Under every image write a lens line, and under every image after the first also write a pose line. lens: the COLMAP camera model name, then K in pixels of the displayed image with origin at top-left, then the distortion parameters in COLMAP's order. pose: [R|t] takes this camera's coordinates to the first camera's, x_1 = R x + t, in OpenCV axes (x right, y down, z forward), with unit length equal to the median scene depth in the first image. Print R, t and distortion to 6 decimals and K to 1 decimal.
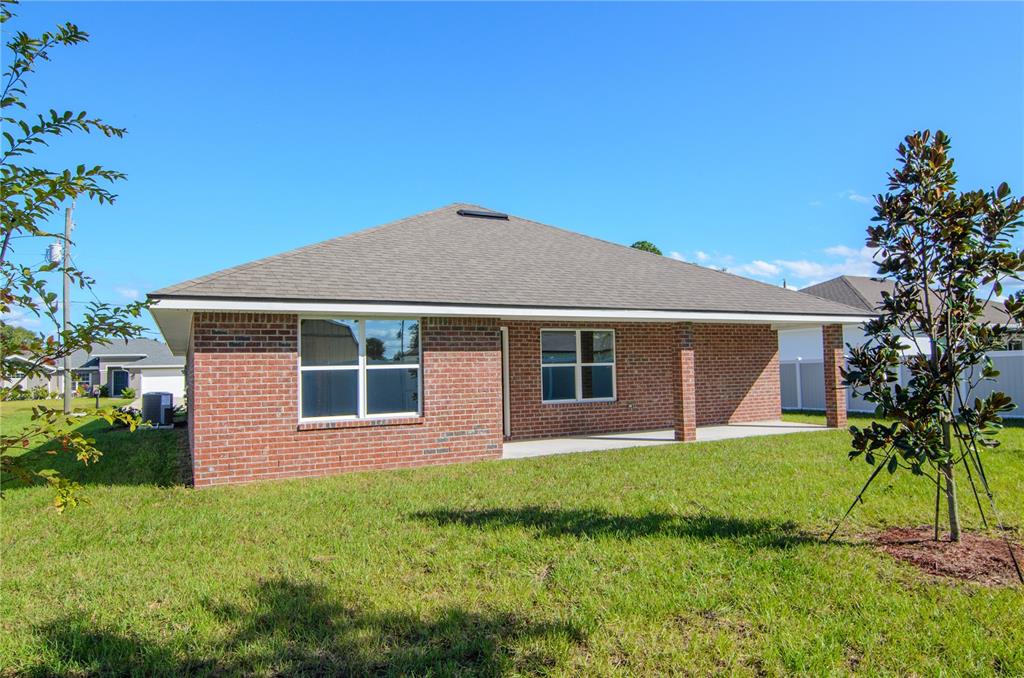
lens RADIAL K [[667.9, 0, 527.6], [0, 667.9, 342.2], [0, 0, 1]] dist [-0.000755, -0.000235]
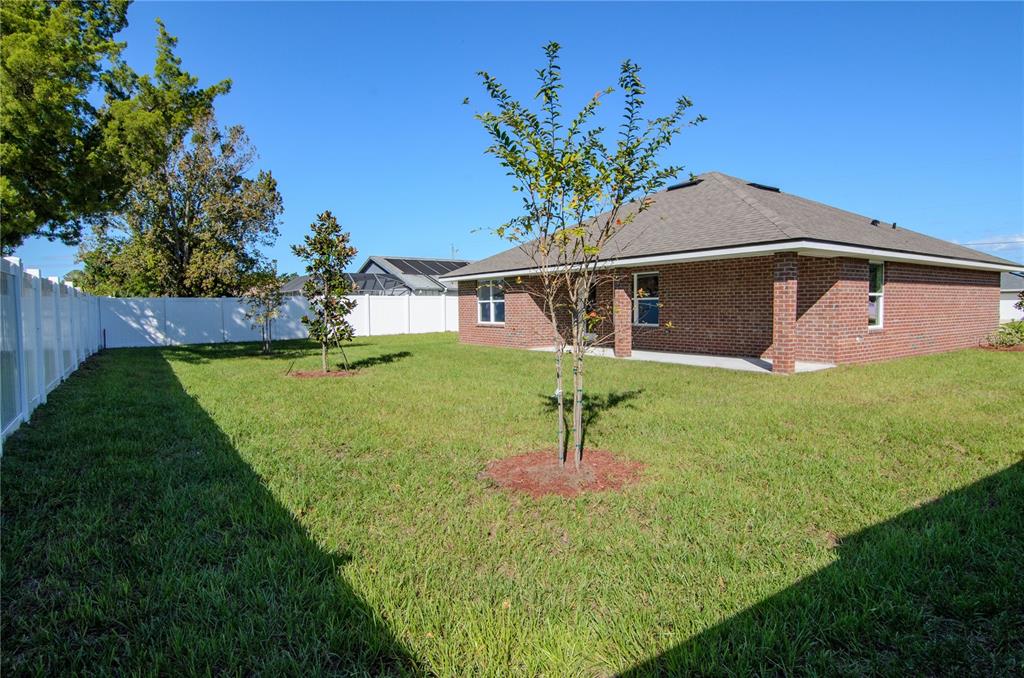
lens RADIAL K [[556.1, 0, 531.3], [0, 556.1, 339.9], [0, 0, 1]] dist [-0.000627, -0.000233]
pose [[0.147404, 0.079217, -0.985899, 1.627719], [0.047888, 0.995047, 0.087111, 0.009675], [0.987916, -0.060053, 0.142880, 0.835114]]
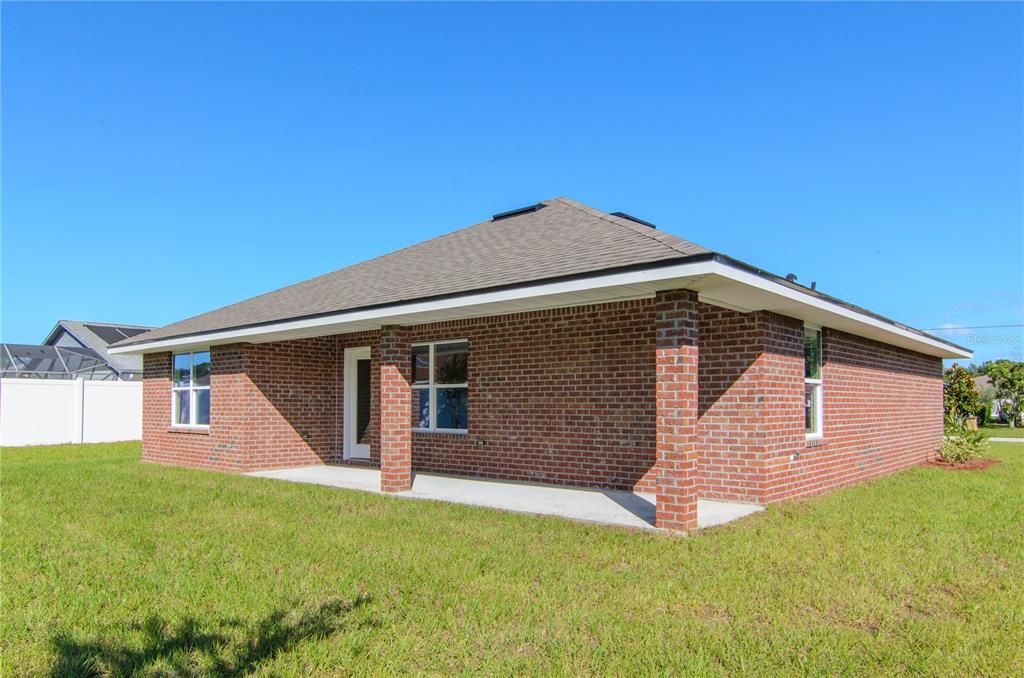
lens RADIAL K [[686.3, 0, 523.5], [0, 686.3, 396.2], [0, 0, 1]] dist [-0.000601, -0.000302]
pose [[0.372422, 0.010749, -0.928001, 1.219289], [0.030003, 0.999271, 0.023615, 0.040006], [0.927578, -0.036637, 0.371828, 1.077683]]
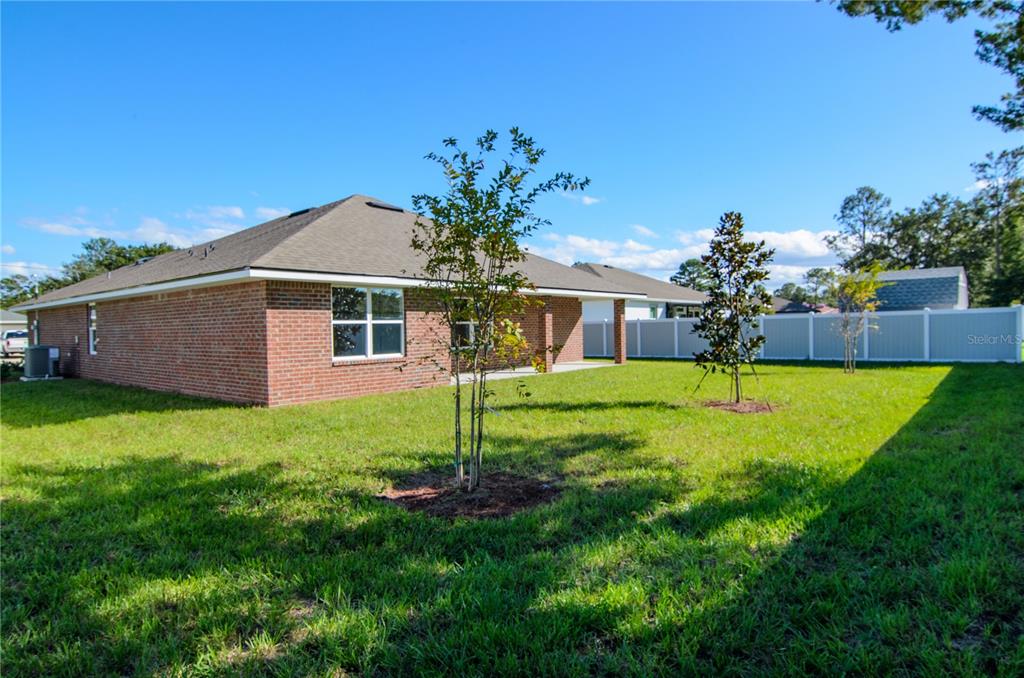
lens RADIAL K [[584.3, 0, 530.2], [0, 584.3, 337.0], [0, 0, 1]] dist [-0.000250, -0.000058]
pose [[0.917289, 0.001414, 0.398220, -0.418441], [-0.022302, 0.998607, 0.047827, 0.002671], [-0.397597, -0.052752, 0.916042, -0.268168]]
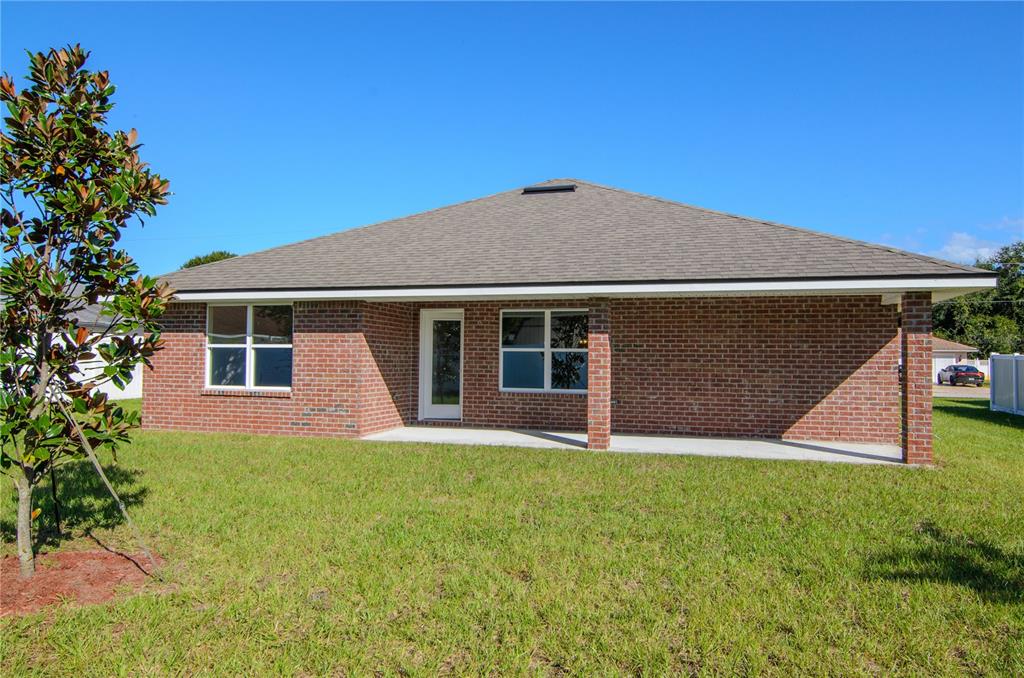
lens RADIAL K [[667.9, 0, 527.6], [0, 667.9, 342.2], [0, 0, 1]] dist [-0.000755, -0.000235]
pose [[0.729569, 0.013790, -0.683768, 0.894753], [0.001431, 0.999764, 0.021690, 0.006115], [0.683906, -0.016802, 0.729377, 0.465876]]
